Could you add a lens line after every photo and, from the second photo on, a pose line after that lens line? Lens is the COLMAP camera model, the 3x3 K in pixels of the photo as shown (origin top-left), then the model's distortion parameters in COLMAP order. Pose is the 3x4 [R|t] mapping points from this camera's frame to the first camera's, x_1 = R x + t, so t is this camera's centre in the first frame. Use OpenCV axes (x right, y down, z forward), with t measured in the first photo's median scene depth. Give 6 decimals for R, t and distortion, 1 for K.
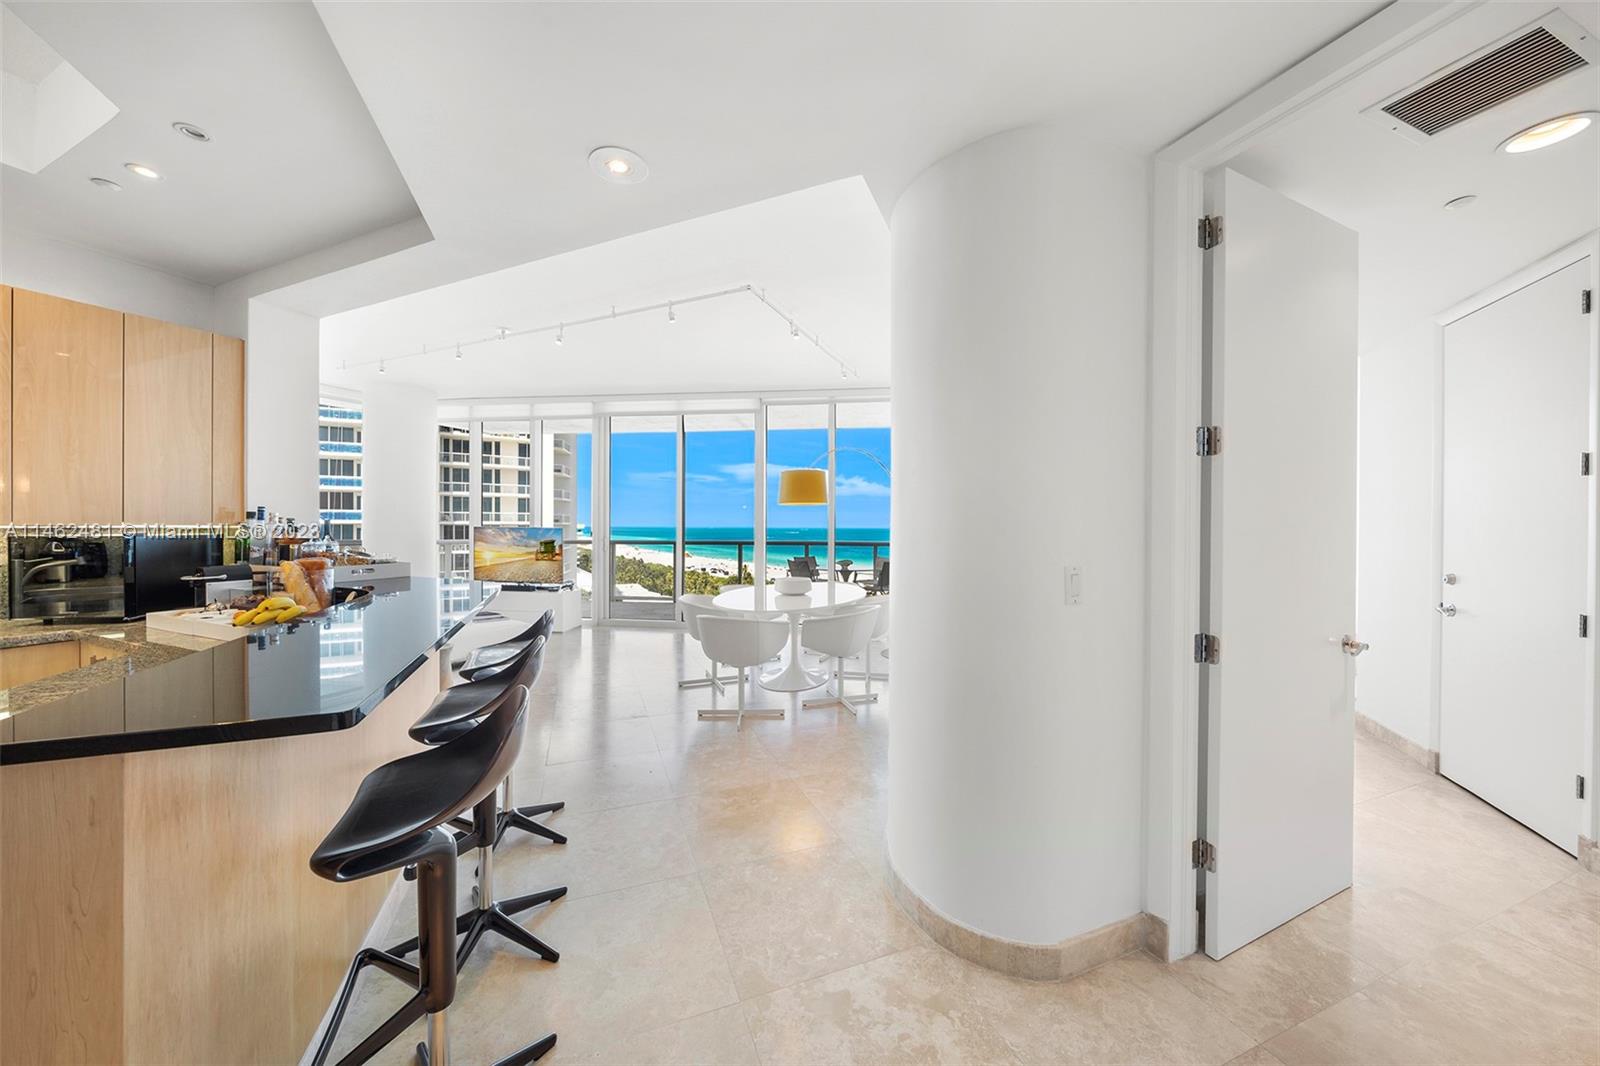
lens RADIAL K [[558.7, 0, 813.6], [0, 558.7, 533.4], [0, 0, 1]] dist [-0.004489, 0.000558]
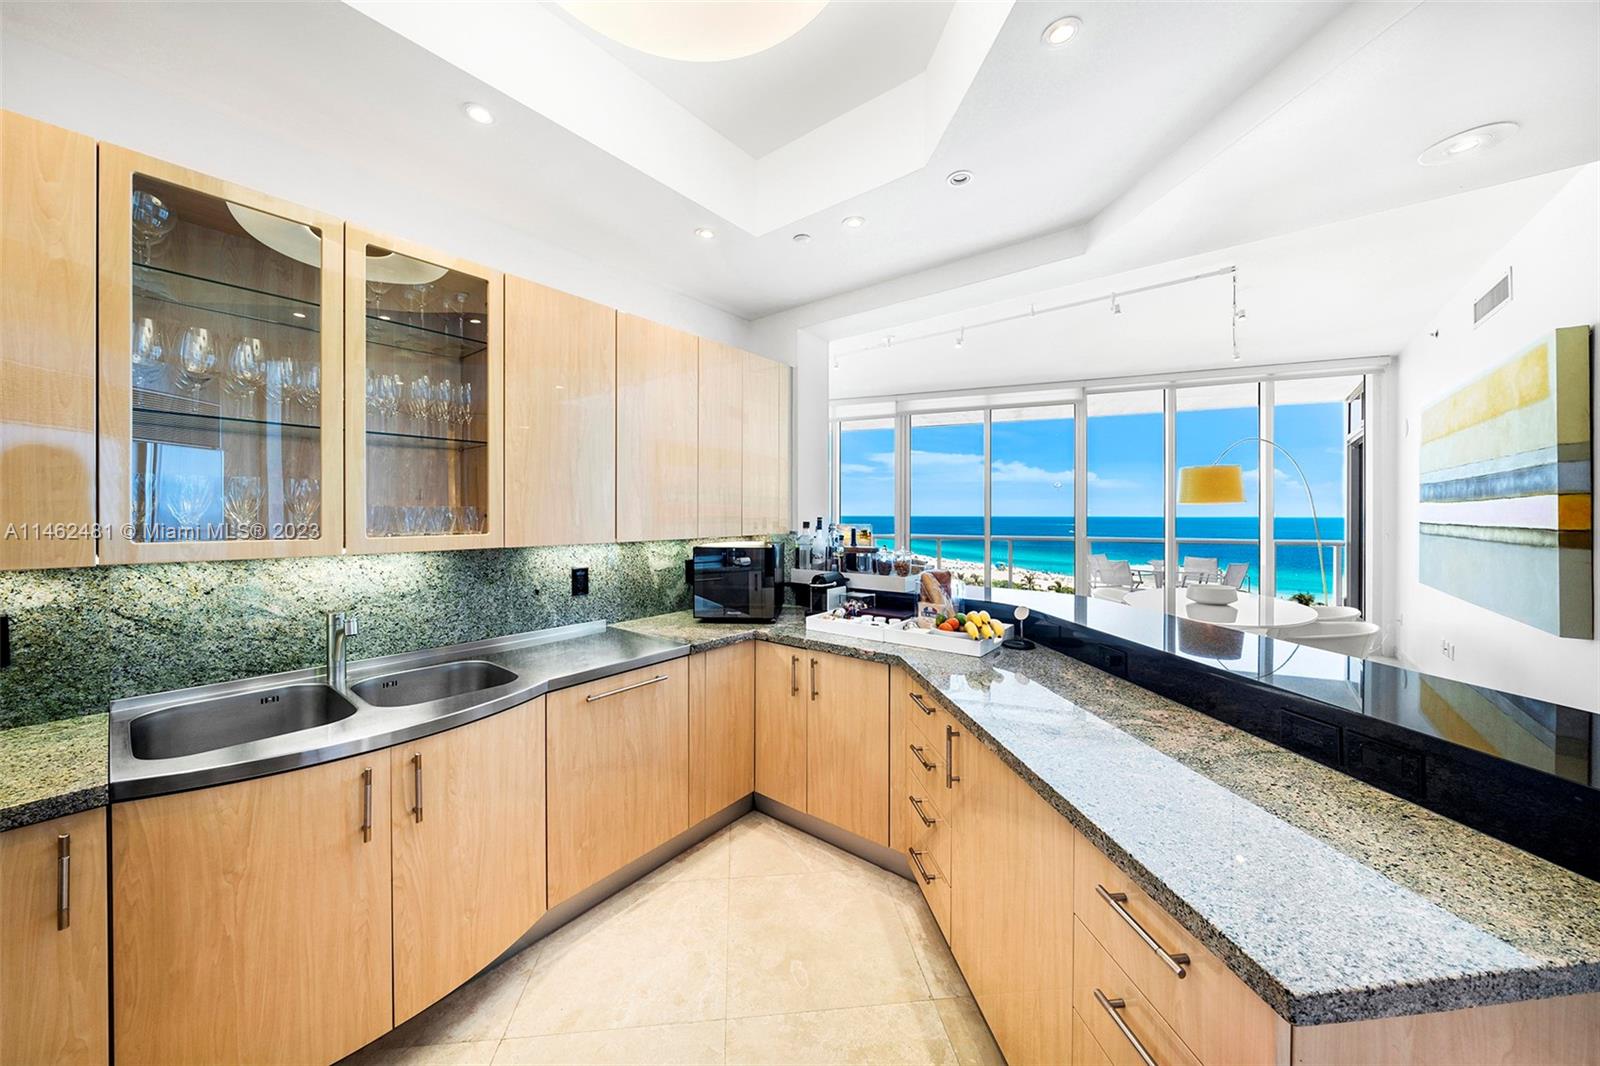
lens RADIAL K [[558.7, 0, 796.4], [0, 558.7, 524.3], [0, 0, 1]] dist [-0.004489, 0.000558]
pose [[0.971833, -0.007335, -0.235558, -0.481306], [0.008653, 0.999952, 0.004561, -0.024715], [0.235513, -0.006470, 0.971850, -0.050230]]
